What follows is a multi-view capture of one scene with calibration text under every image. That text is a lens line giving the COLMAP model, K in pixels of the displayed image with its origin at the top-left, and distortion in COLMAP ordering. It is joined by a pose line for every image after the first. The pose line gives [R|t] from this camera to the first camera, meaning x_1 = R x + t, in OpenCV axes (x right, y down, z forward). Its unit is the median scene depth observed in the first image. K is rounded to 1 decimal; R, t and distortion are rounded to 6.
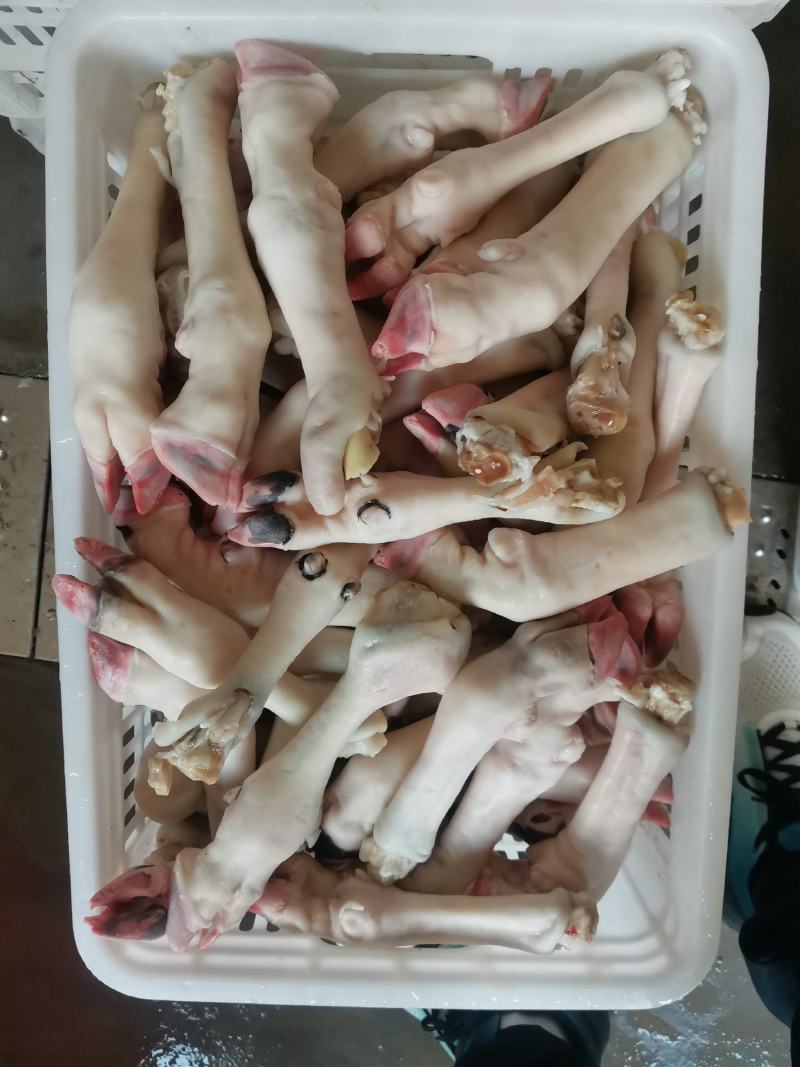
lens RADIAL K [[810.9, 0, 397.5], [0, 810.9, 535.4], [0, 0, 1]] dist [-0.037960, -0.013385]
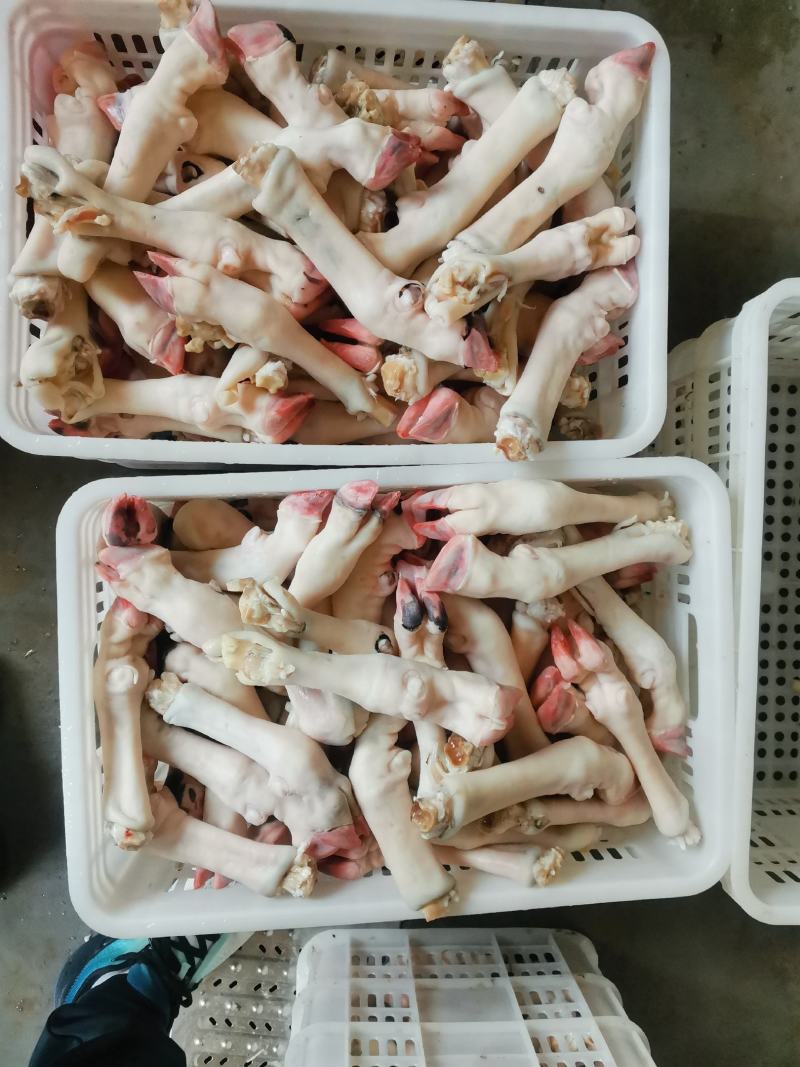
lens RADIAL K [[810.9, 0, 397.5], [0, 810.9, 535.4], [0, 0, 1]] dist [-0.037960, -0.013385]
pose [[0.049060, 0.998522, 0.023405, -0.317672], [-0.981129, 0.052567, -0.186071, 0.271050], [-0.187027, -0.013834, 0.982257, -0.465643]]
